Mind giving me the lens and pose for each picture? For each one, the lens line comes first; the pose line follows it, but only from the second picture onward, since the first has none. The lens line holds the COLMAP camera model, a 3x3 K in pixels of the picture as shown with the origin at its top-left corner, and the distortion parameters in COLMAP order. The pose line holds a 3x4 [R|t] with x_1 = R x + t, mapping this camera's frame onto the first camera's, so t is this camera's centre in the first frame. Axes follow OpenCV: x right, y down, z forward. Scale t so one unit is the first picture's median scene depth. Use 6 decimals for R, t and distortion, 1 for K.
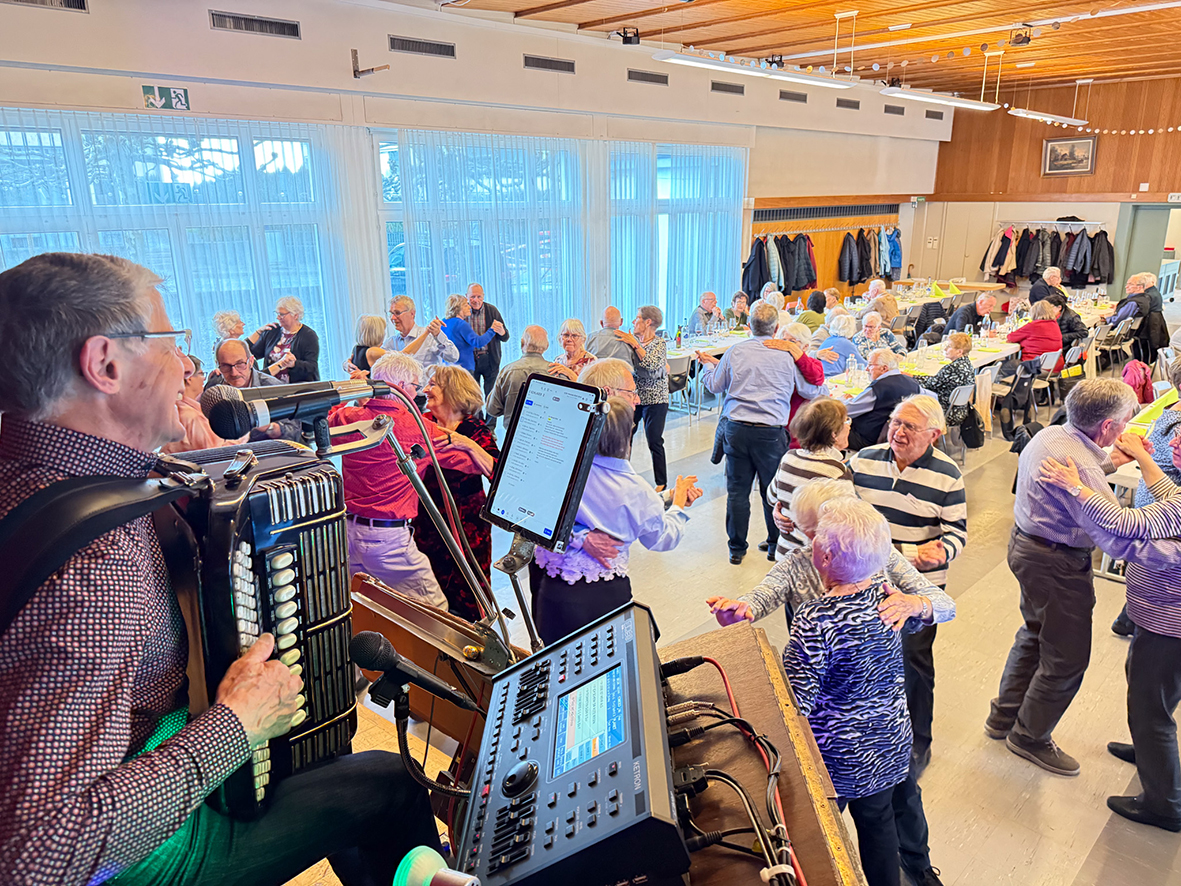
lens RADIAL K [[826.9, 0, 588.1], [0, 826.9, 443.4], [0, 0, 1]] dist [0.030823, -0.045807]
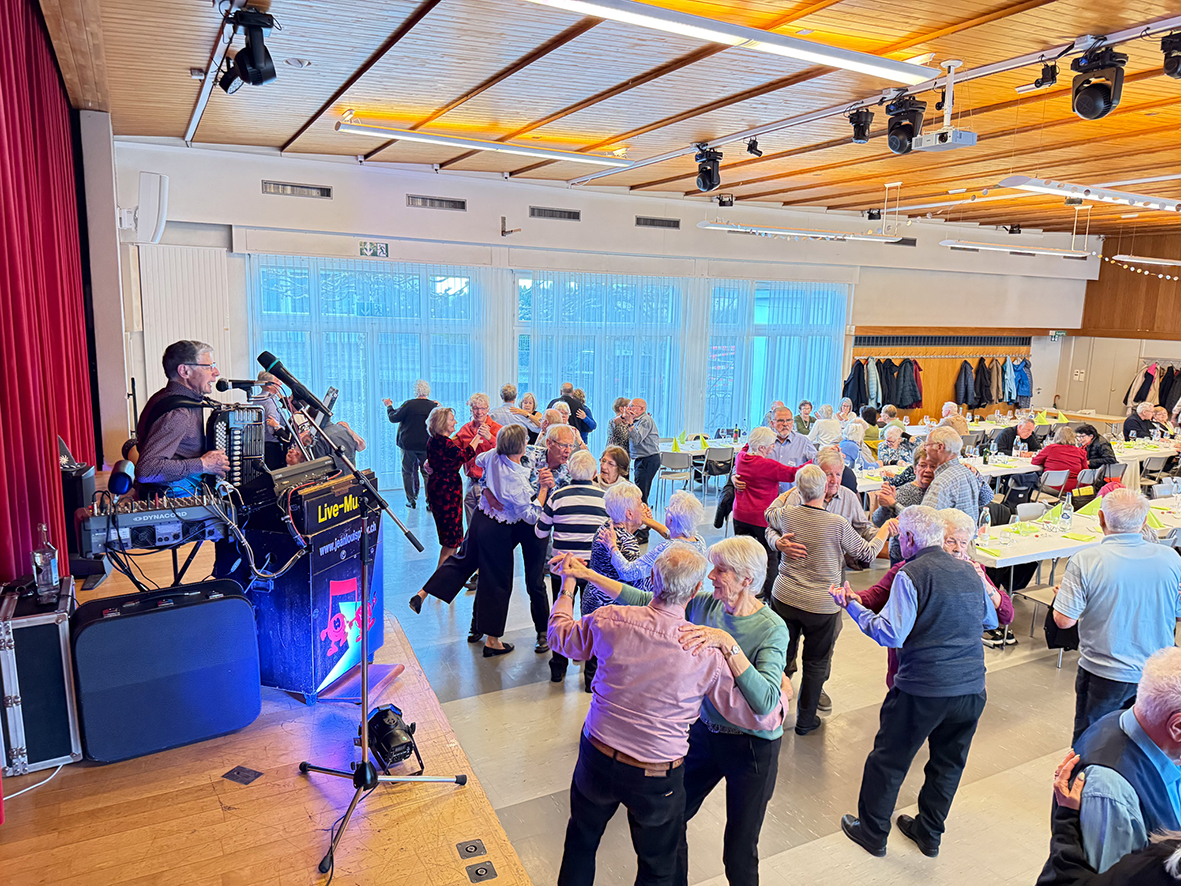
lens RADIAL K [[826.9, 0, 586.7], [0, 826.9, 448.7], [0, 0, 1]] dist [0.030823, -0.045807]
pose [[0.955187, 0.081692, -0.284506, 0.177945], [-0.116116, 0.987533, -0.106285, 0.034662], [0.272277, 0.134557, 0.952764, -0.163457]]
